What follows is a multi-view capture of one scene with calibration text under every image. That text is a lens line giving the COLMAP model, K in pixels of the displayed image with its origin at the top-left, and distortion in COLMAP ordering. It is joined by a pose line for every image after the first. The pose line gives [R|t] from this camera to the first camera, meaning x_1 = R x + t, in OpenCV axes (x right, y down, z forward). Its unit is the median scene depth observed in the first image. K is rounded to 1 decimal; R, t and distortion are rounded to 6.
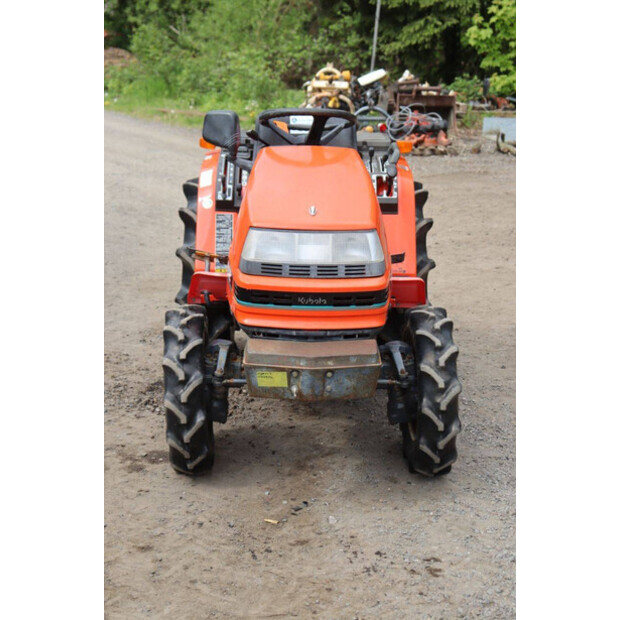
lens RADIAL K [[1084.7, 0, 306.1], [0, 1084.7, 311.7], [0, 0, 1]] dist [0.195077, 0.000000]
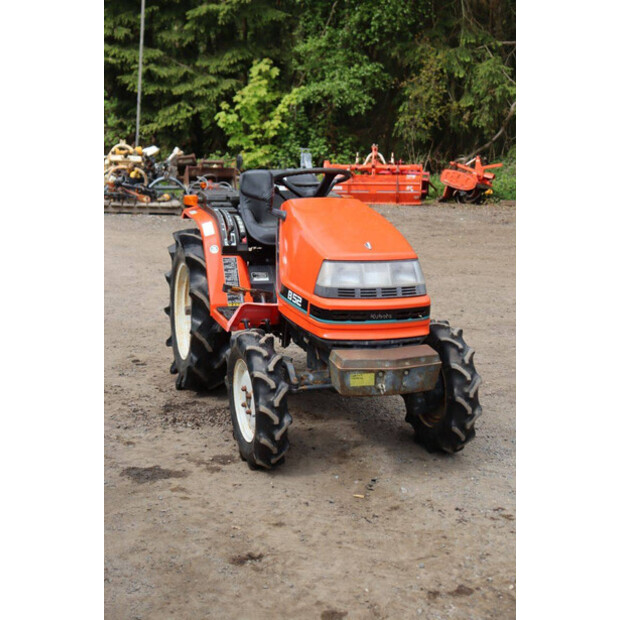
lens RADIAL K [[961.3, 0, 310.0], [0, 961.3, 310.0], [0, 0, 1]] dist [0.128093, 0.000000]
pose [[0.960683, -0.049001, 0.273291, -0.370237], [0.063179, 0.997062, -0.043318, 0.025387], [-0.270365, 0.058881, 0.960956, -0.048399]]
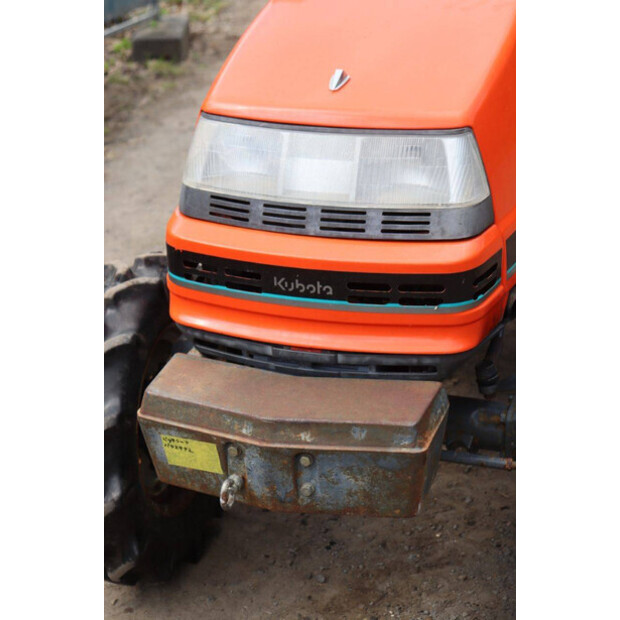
lens RADIAL K [[1368.9, 0, 310.2], [0, 1368.9, 310.4], [0, 0, 1]] dist [0.268143, 0.000000]
pose [[0.938271, 0.087665, -0.334607, 0.195594], [-0.050649, 0.991744, 0.117805, -0.065838], [0.342172, -0.093585, 0.934965, 0.459404]]
